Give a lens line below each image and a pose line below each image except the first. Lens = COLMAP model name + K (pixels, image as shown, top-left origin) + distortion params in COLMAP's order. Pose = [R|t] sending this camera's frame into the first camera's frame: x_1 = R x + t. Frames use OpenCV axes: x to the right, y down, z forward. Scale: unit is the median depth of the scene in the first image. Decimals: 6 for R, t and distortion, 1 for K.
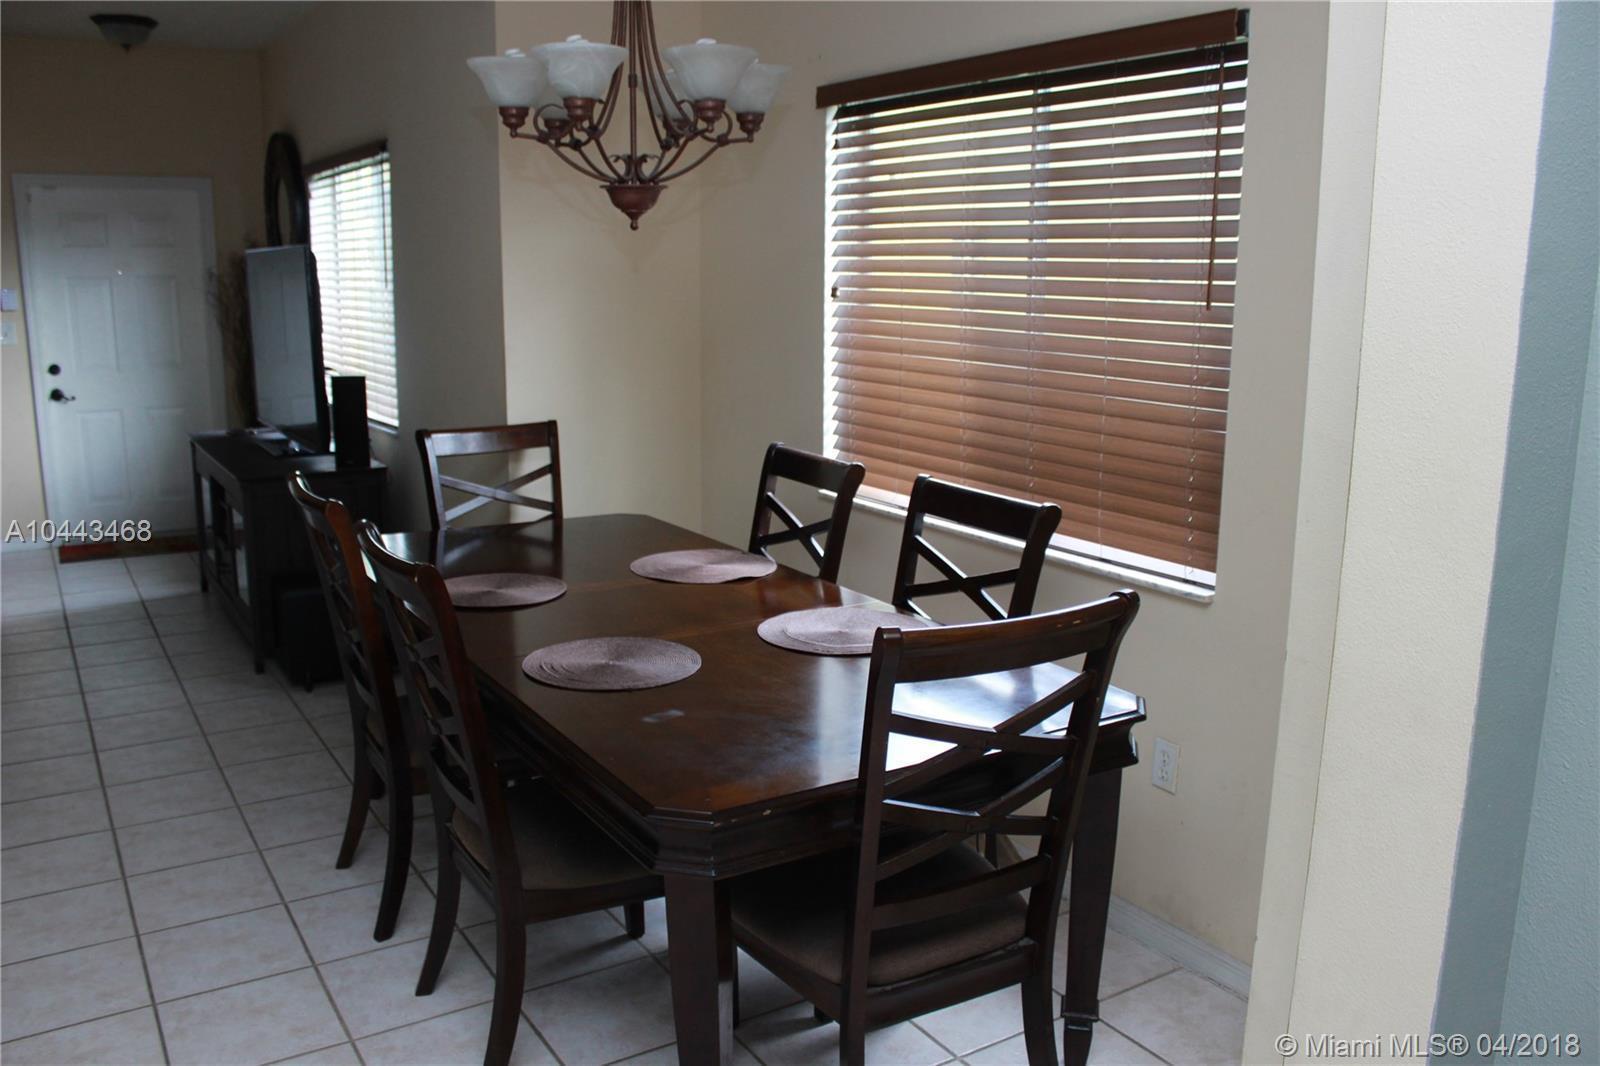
lens RADIAL K [[1301.0, 0, 800.0], [0, 1301.0, 533.0], [0, 0, 1]] dist [-0.167465, 0.146766]
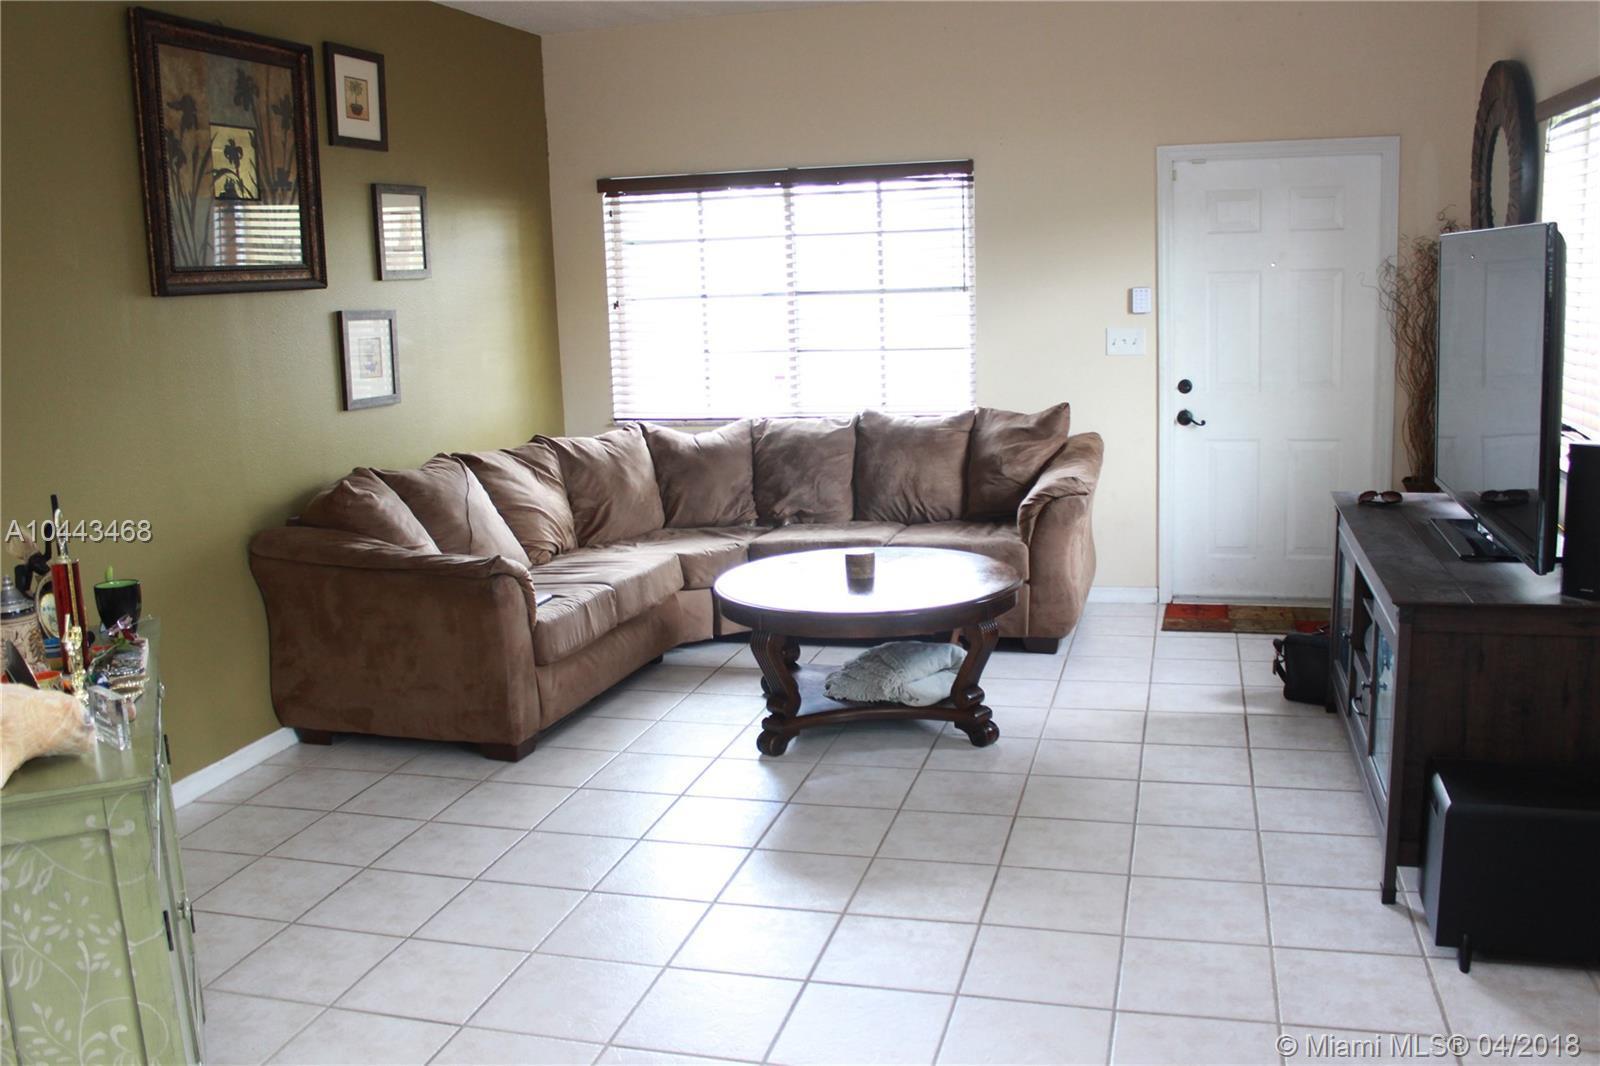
lens RADIAL K [[1428.9, 0, 800.0], [0, 1428.9, 533.0], [0, 0, 1]] dist [-0.098290, 0.001056]
pose [[0.679360, 0.100685, -0.726865, -0.097892], [-0.109362, 0.993372, 0.035387, -0.045231], [0.725610, 0.055451, 0.685868, 0.209507]]
